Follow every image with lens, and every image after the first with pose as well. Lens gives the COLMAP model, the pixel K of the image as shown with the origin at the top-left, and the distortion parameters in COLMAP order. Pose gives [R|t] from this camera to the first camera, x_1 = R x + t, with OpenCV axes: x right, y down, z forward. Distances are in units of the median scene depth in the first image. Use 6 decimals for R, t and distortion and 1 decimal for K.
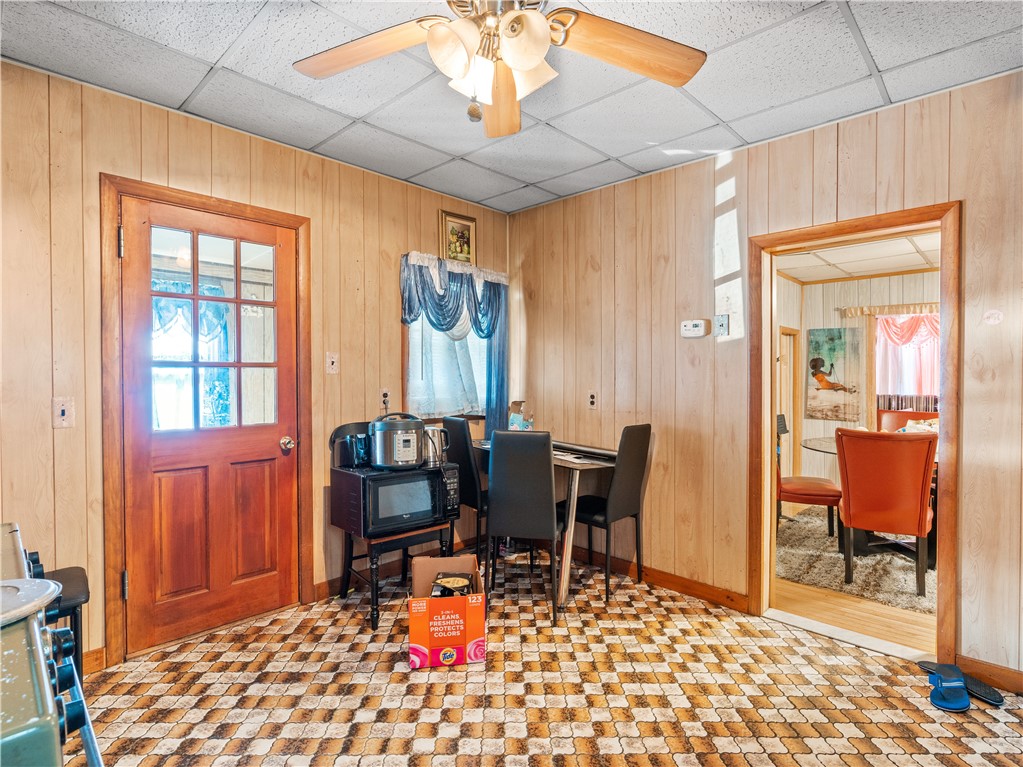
lens RADIAL K [[539.2, 0, 511.5], [0, 539.2, 383.5], [0, 0, 1]] dist [0.003026, 0.000735]
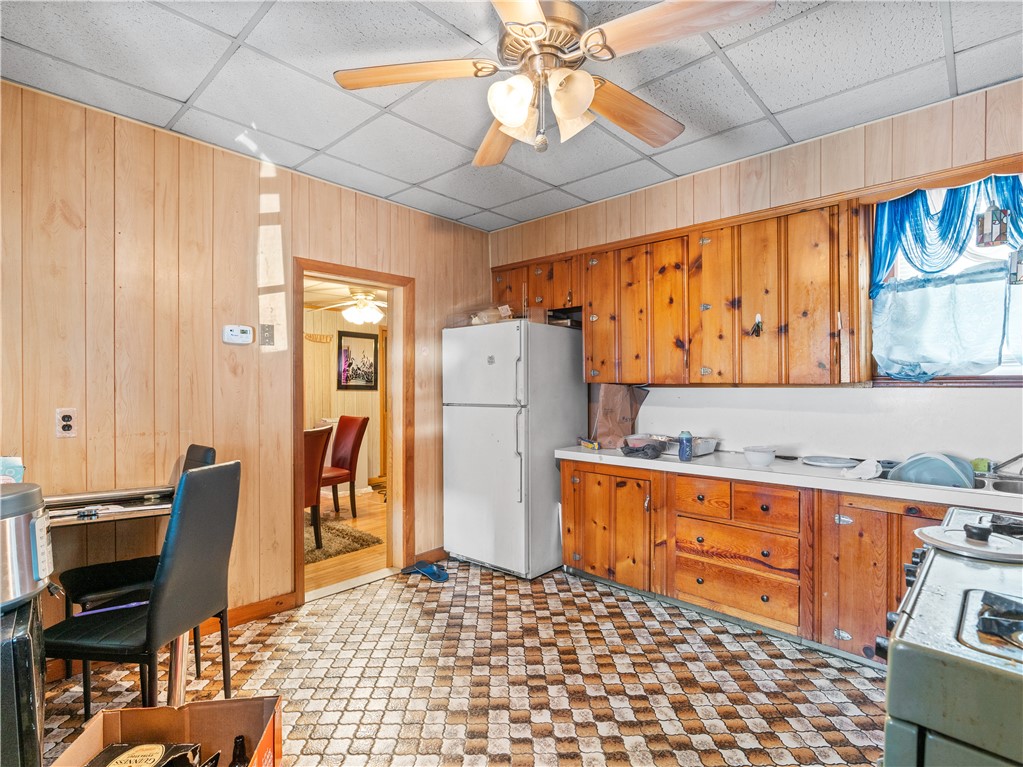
lens RADIAL K [[522.6, 0, 513.1], [0, 522.6, 390.3], [0, 0, 1]] dist [0.000809, 0.000539]
pose [[-0.028917, -0.005068, 0.999569, -0.617307], [0.020164, 0.999781, 0.005653, -0.001634], [-0.999378, 0.020319, -0.028809, 0.597456]]
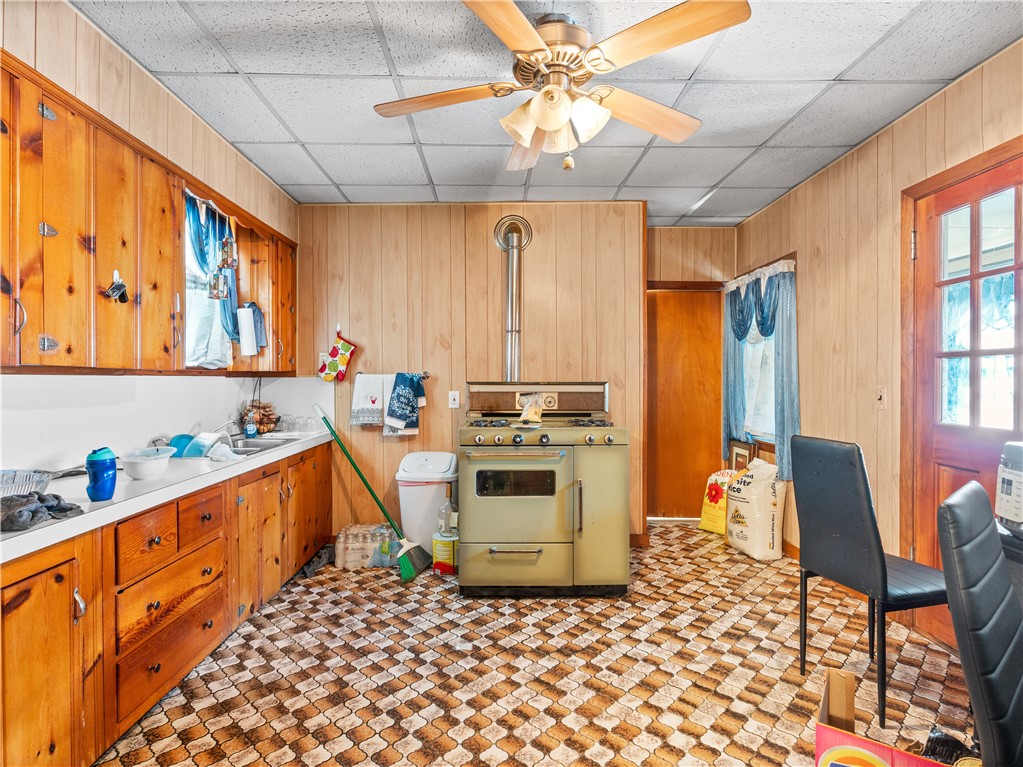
lens RADIAL K [[504.3, 0, 499.6], [0, 504.3, 389.1], [0, 0, 1]] dist [-0.001288, 0.001095]
pose [[-0.712066, 0.017193, -0.701902, 0.496349], [-0.007767, 0.999446, 0.032361, 0.002144], [0.702070, 0.028495, -0.711538, 0.959135]]
